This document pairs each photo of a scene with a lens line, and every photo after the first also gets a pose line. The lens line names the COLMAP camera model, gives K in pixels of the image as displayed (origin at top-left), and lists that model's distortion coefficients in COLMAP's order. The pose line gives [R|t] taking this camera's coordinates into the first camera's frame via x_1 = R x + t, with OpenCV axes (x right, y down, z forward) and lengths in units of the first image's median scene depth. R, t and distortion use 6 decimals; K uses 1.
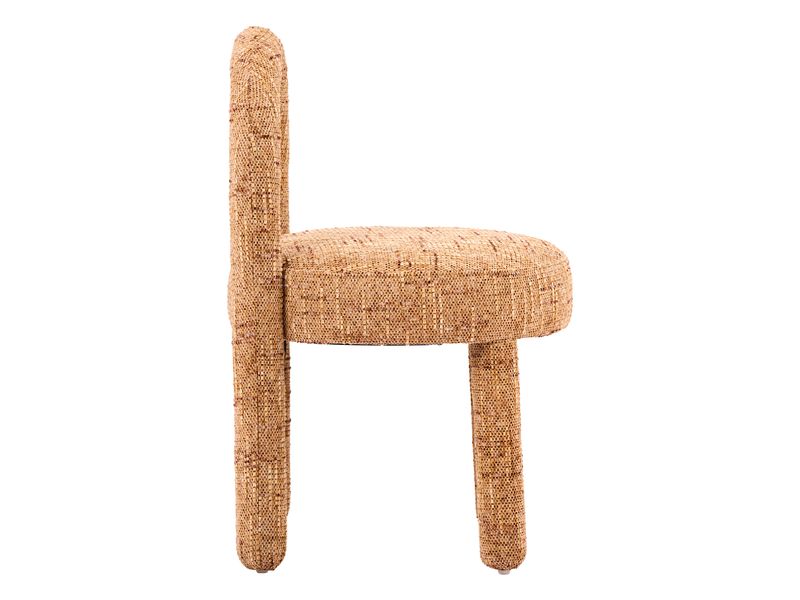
lens RADIAL K [[3193.7, 0, 400.2], [0, 3193.7, 300.0], [0, 0, 1]] dist [-0.002340, 0.000000]
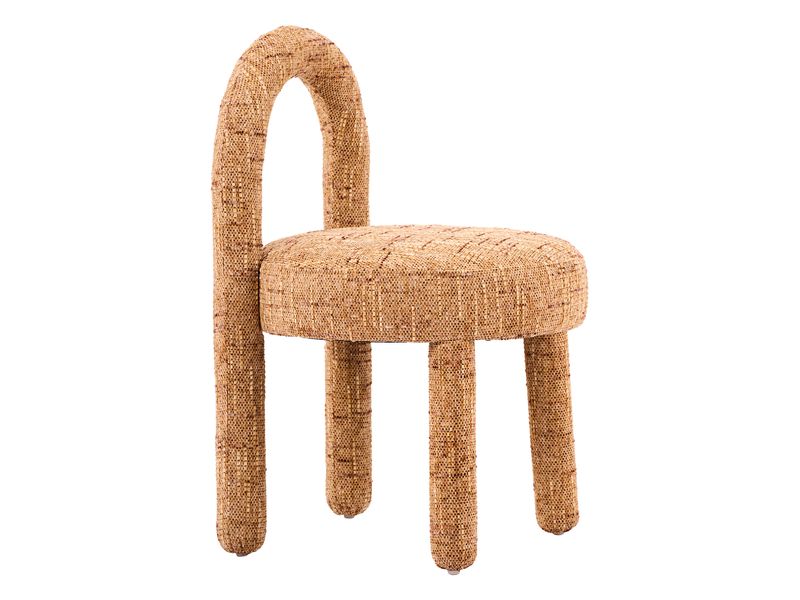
lens RADIAL K [[3193.7, 0, 399.9], [0, 3193.7, 299.6], [0, 0, 1]] dist [-0.002340, 0.000000]
pose [[0.932980, 0.041405, -0.357538, 0.375798], [-0.041344, 0.999114, 0.007819, -0.007573], [0.357545, 0.007487, 0.933866, 0.058030]]
